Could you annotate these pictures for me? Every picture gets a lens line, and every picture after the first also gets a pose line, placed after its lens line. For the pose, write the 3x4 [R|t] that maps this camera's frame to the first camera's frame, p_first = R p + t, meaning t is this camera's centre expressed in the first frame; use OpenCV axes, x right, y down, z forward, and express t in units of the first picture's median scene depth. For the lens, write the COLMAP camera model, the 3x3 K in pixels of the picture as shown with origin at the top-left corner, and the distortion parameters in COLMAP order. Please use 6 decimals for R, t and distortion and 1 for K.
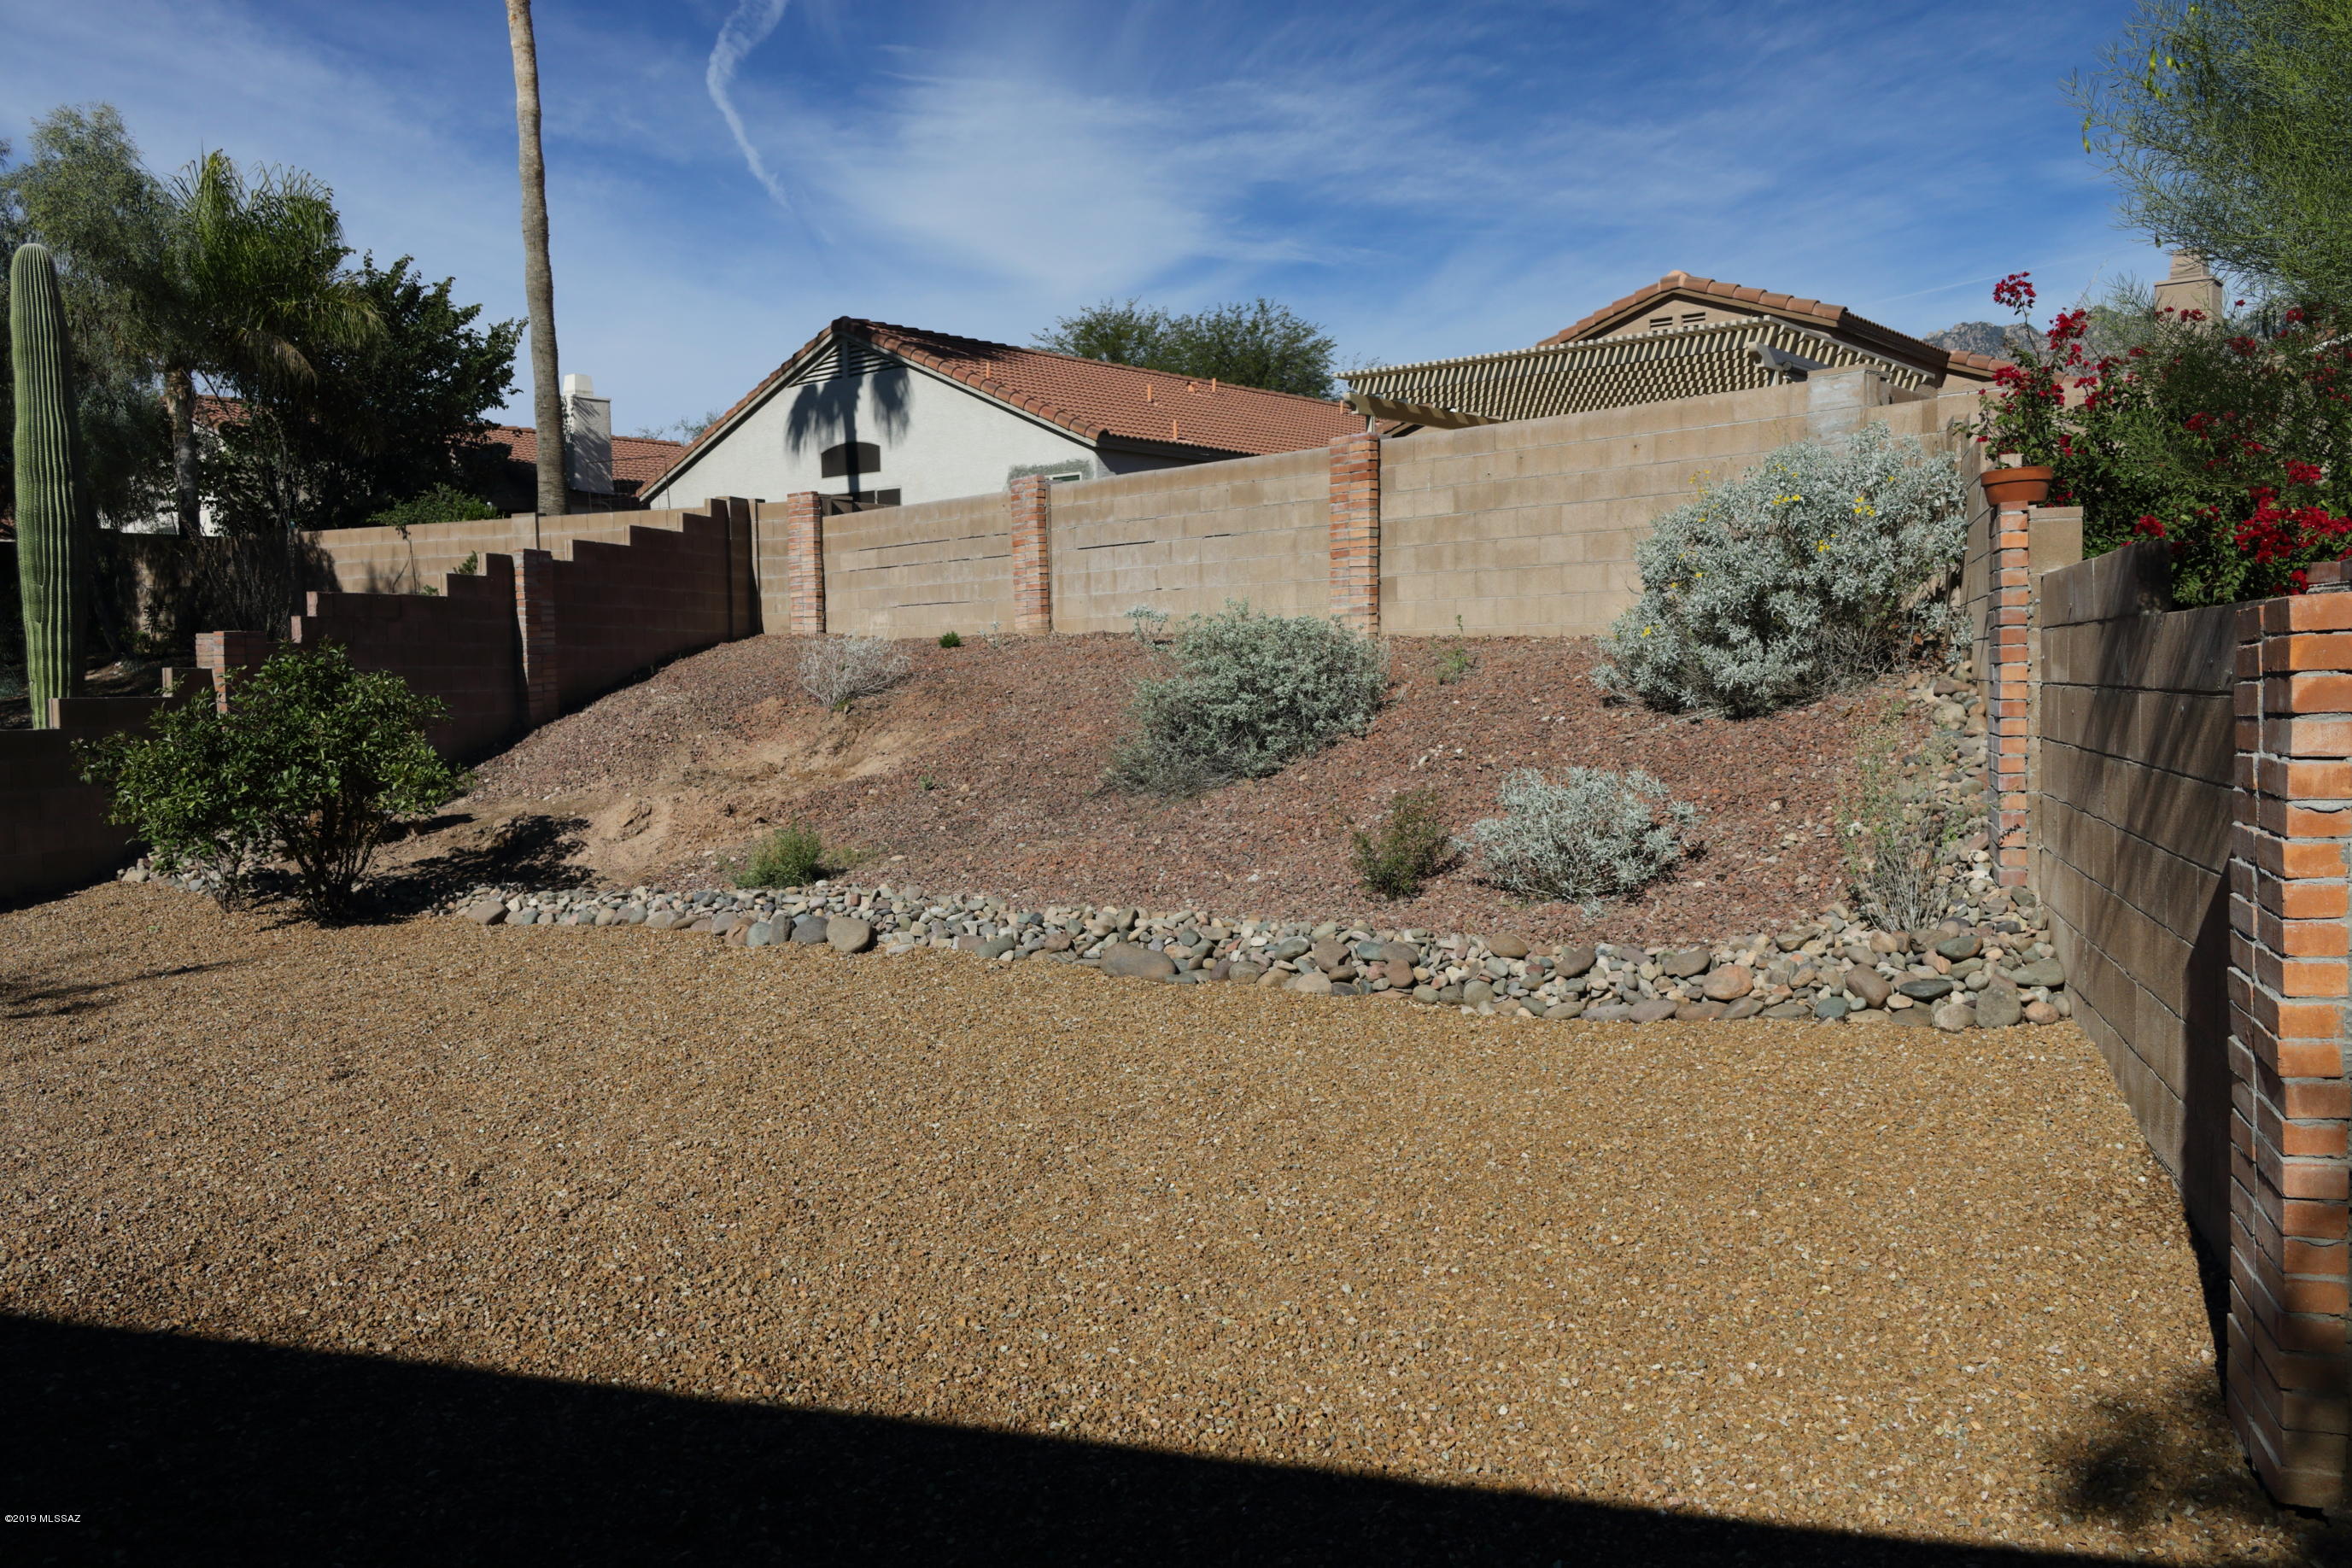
lens RADIAL K [[1901.3, 0, 1172.6], [0, 1901.3, 797.9], [0, 0, 1]] dist [0.009141, -0.015254]
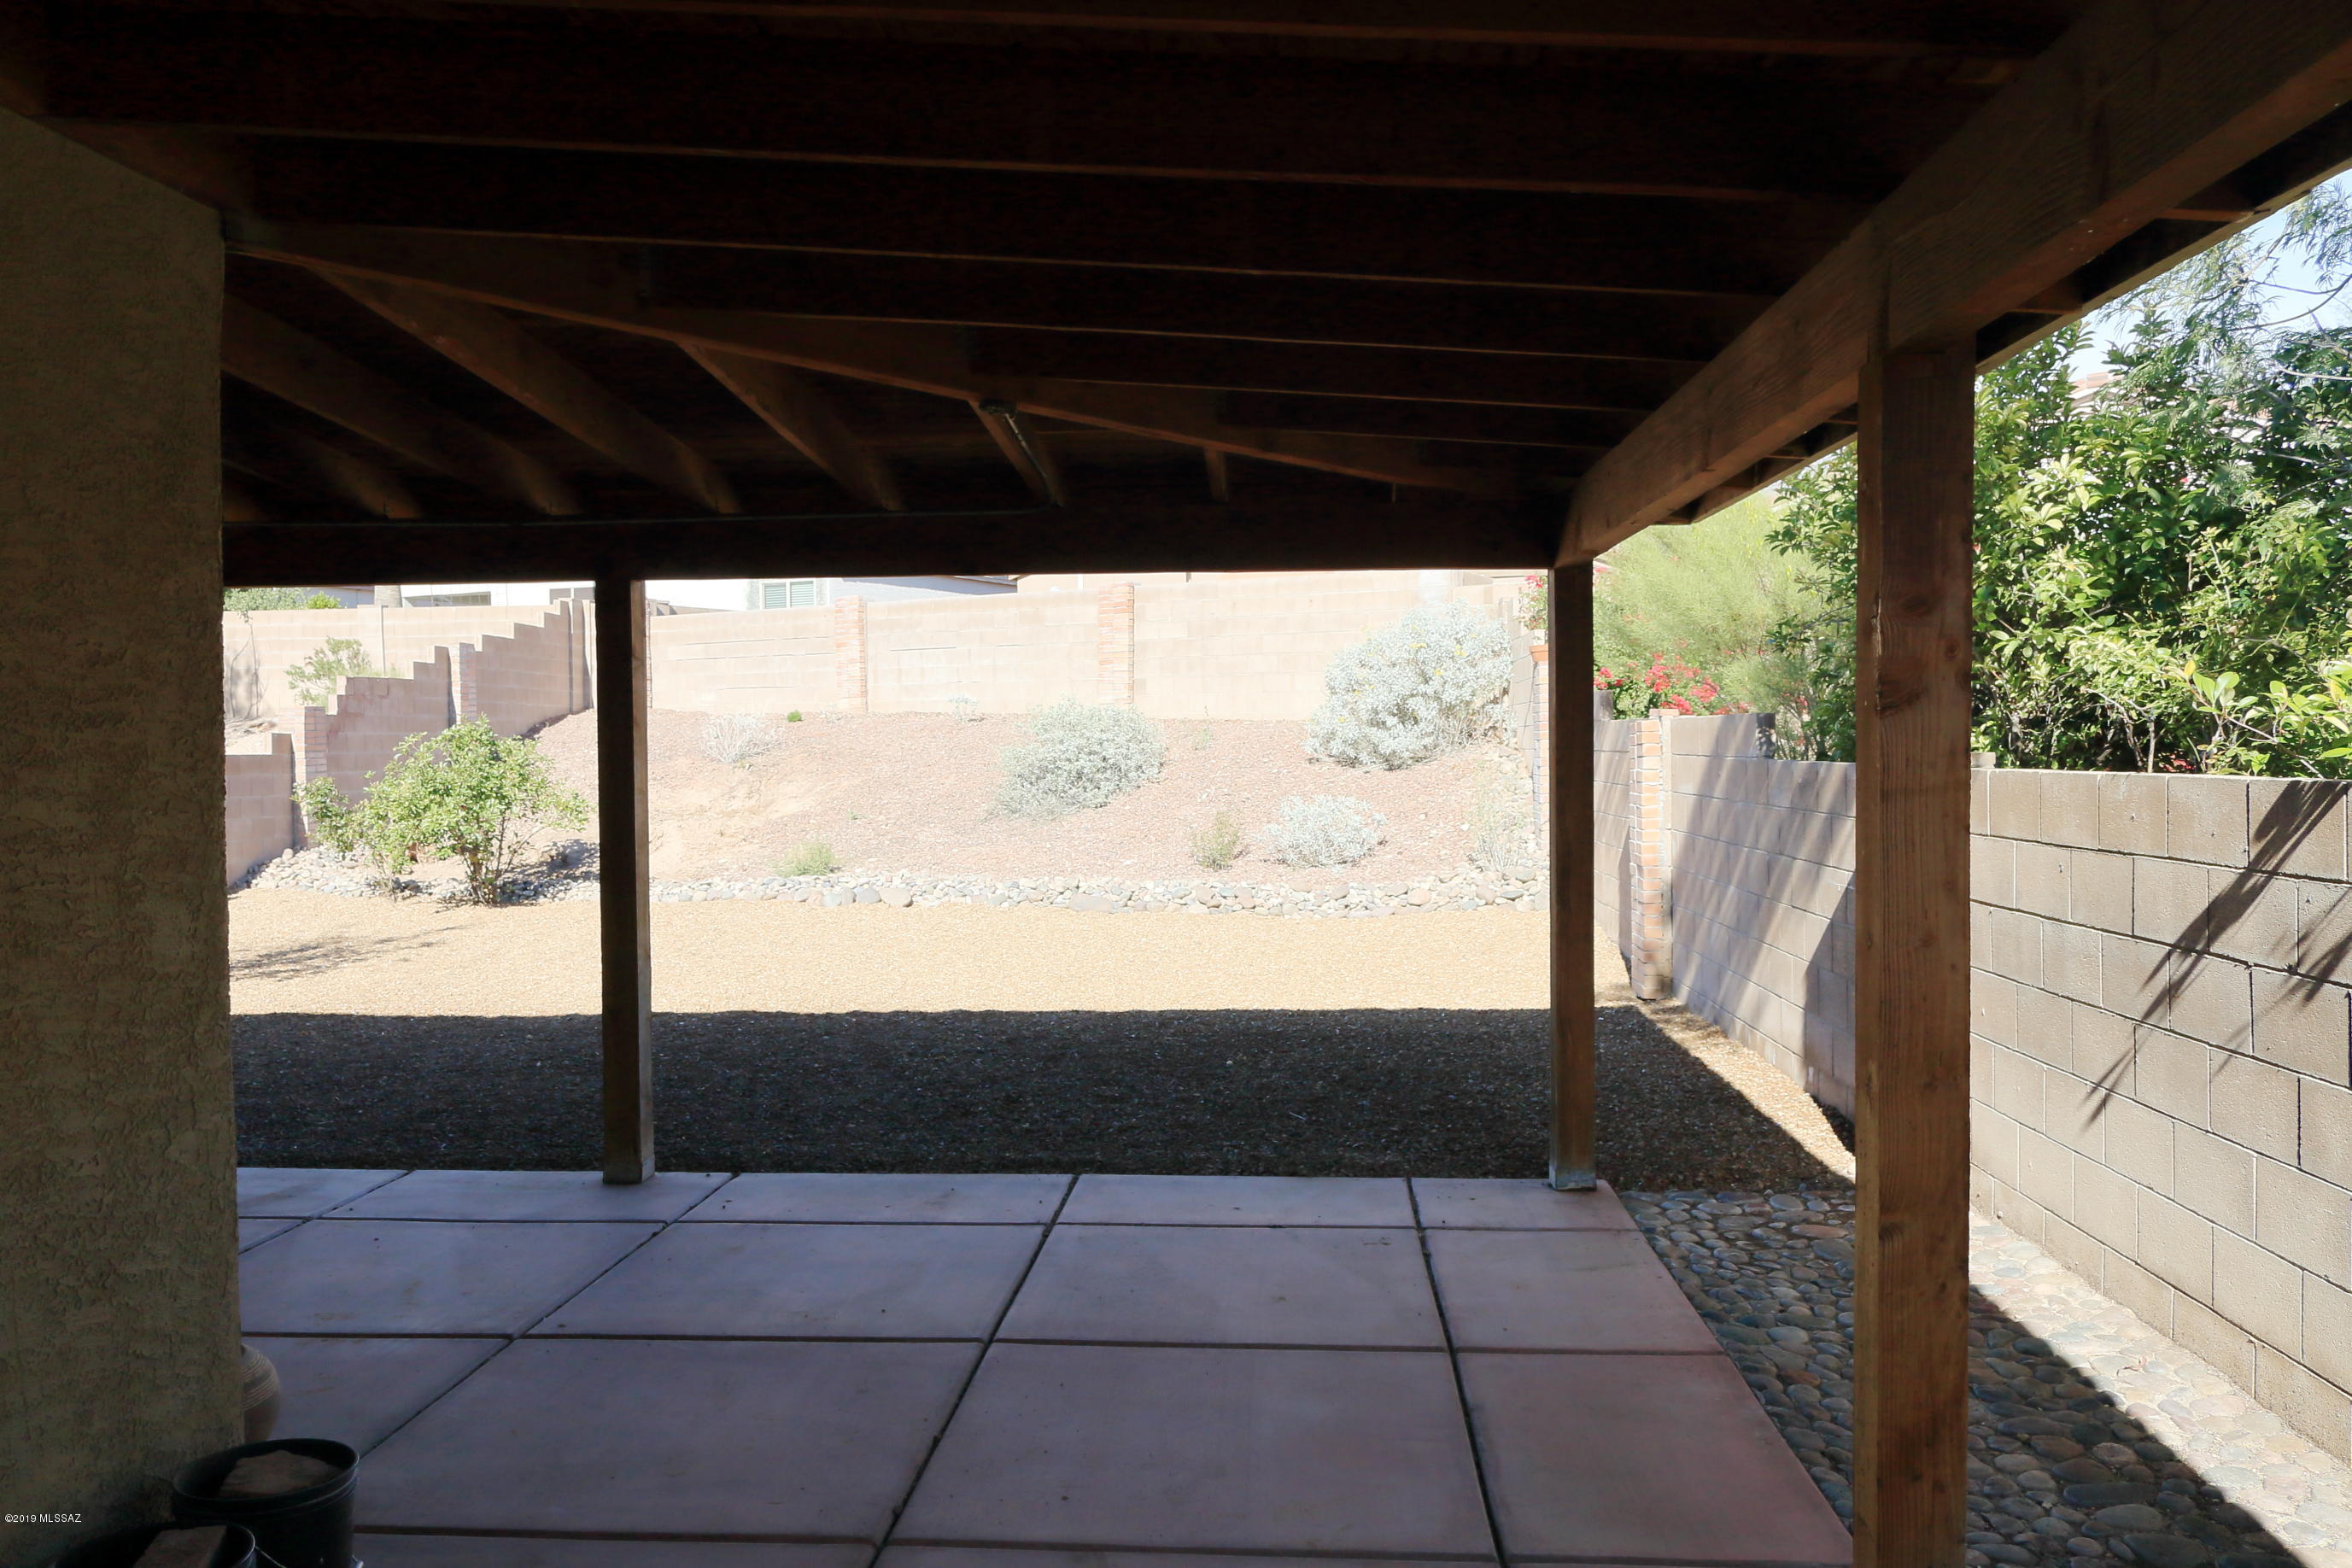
lens RADIAL K [[1901.3, 0, 1172.6], [0, 1901.3, 797.9], [0, 0, 1]] dist [0.009141, -0.015254]
pose [[0.970035, -0.000376, 0.242964, -0.301946], [0.009339, 0.999317, -0.035740, 0.041385], [-0.242785, 0.036939, 0.969377, -0.599450]]
